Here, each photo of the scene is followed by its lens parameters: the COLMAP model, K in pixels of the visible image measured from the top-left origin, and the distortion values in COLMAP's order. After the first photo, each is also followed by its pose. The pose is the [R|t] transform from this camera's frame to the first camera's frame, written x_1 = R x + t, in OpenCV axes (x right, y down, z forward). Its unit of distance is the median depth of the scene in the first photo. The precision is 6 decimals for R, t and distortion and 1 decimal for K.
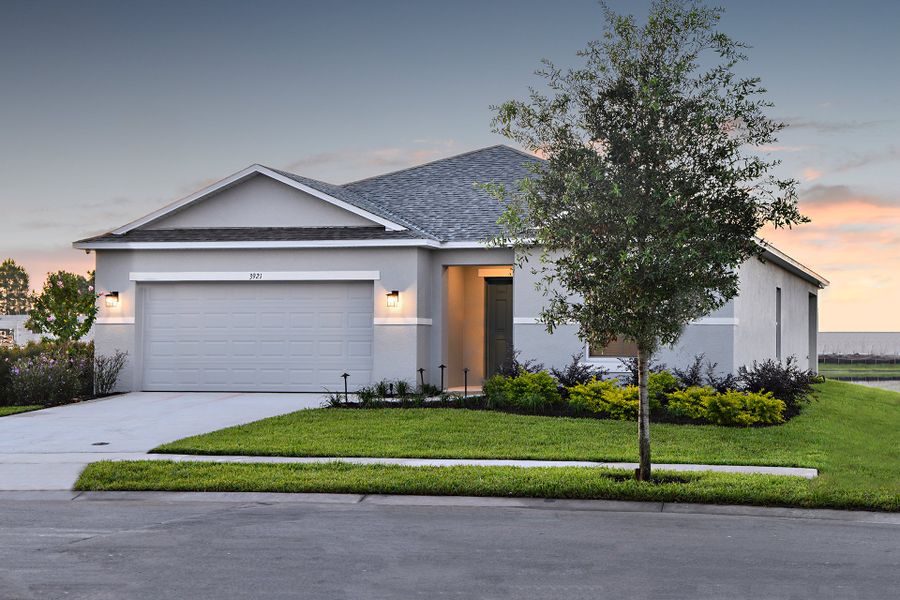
lens RADIAL K [[1464.2, 0, 450.0], [0, 1464.2, 300.0], [0, 0, 1]] dist [0.362199, 0.018494]
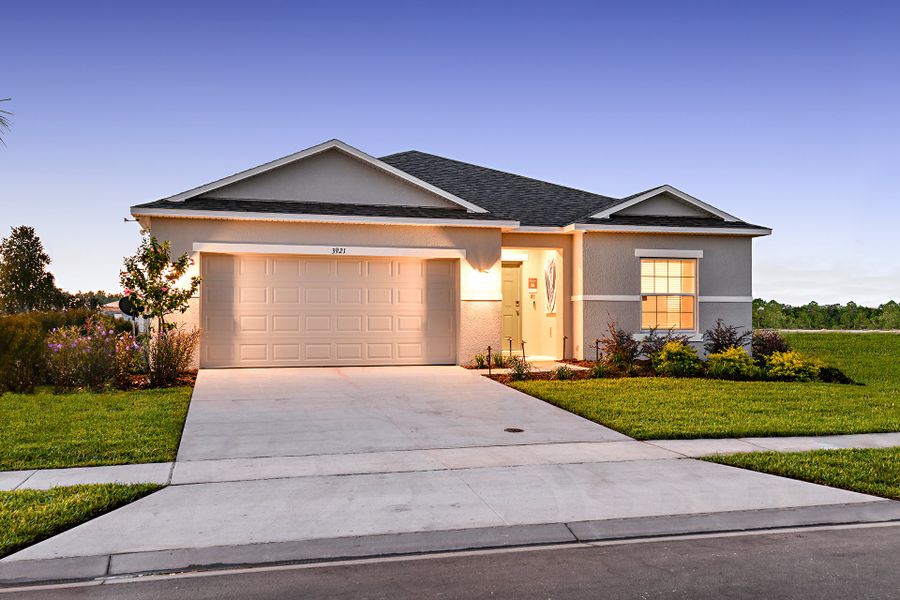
lens RADIAL K [[946.5, 0, 474.5], [0, 946.5, 300.6], [0, 0, 1]] dist [0.064208, 0.006065]
pose [[0.837256, 0.008868, 0.546738, -0.414966], [-0.012236, 0.999922, 0.002520, 0.015128], [-0.546673, -0.008800, 0.837300, 0.419513]]
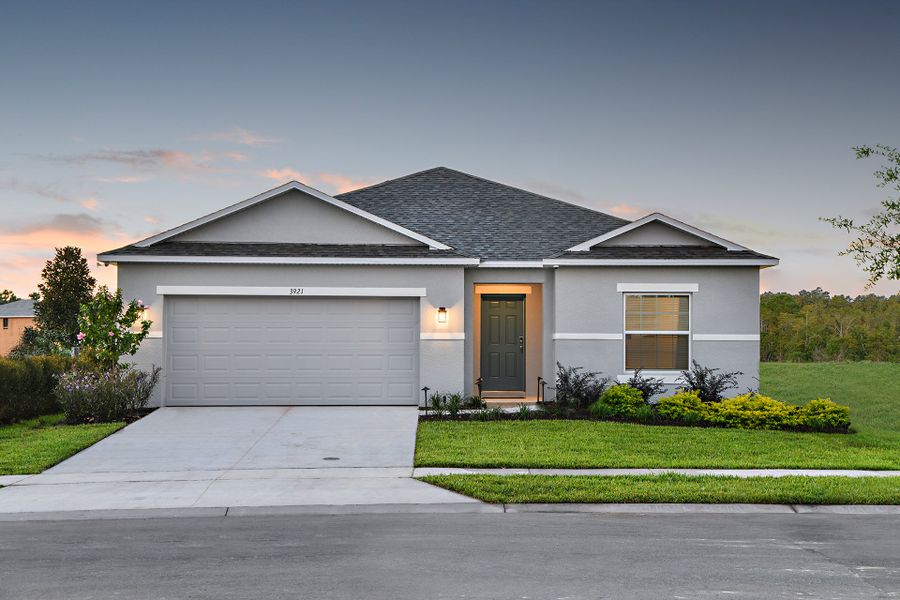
lens RADIAL K [[1464.2, 0, 450.0], [0, 1464.2, 300.0], [0, 0, 1]] dist [0.362199, 0.018494]
pose [[0.947470, 0.008175, 0.319741, -0.363172], [-0.008270, 0.999965, -0.001062, -0.010281], [-0.319739, -0.001638, 0.947504, 0.006292]]
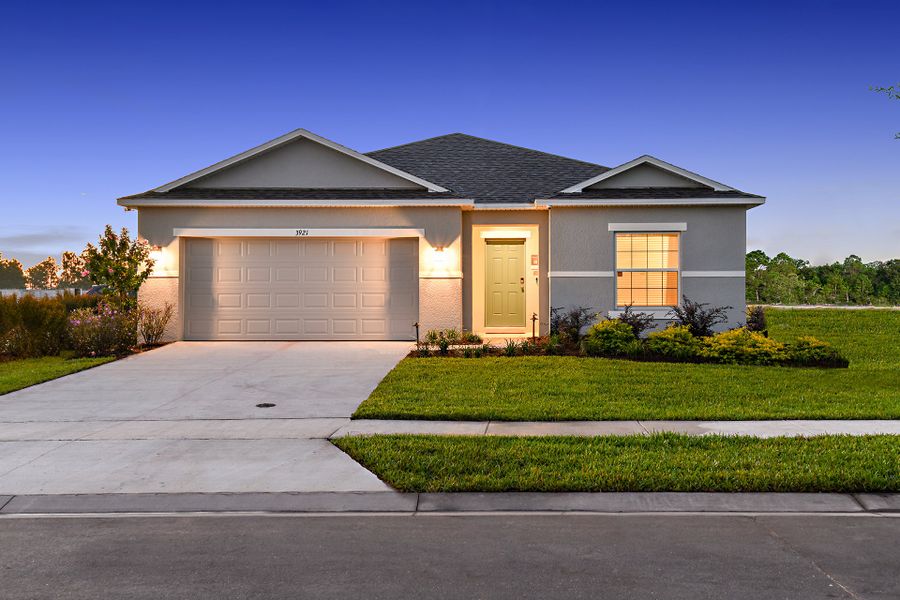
lens RADIAL K [[912.5, 0, 458.3], [0, 912.5, 278.0], [0, 0, 1]] dist [0.067567, -0.002703]
pose [[0.965625, 0.000594, 0.259938, -0.199045], [-0.002338, 0.999977, 0.006401, 0.012410], [-0.259928, -0.006789, 0.965604, 0.335492]]
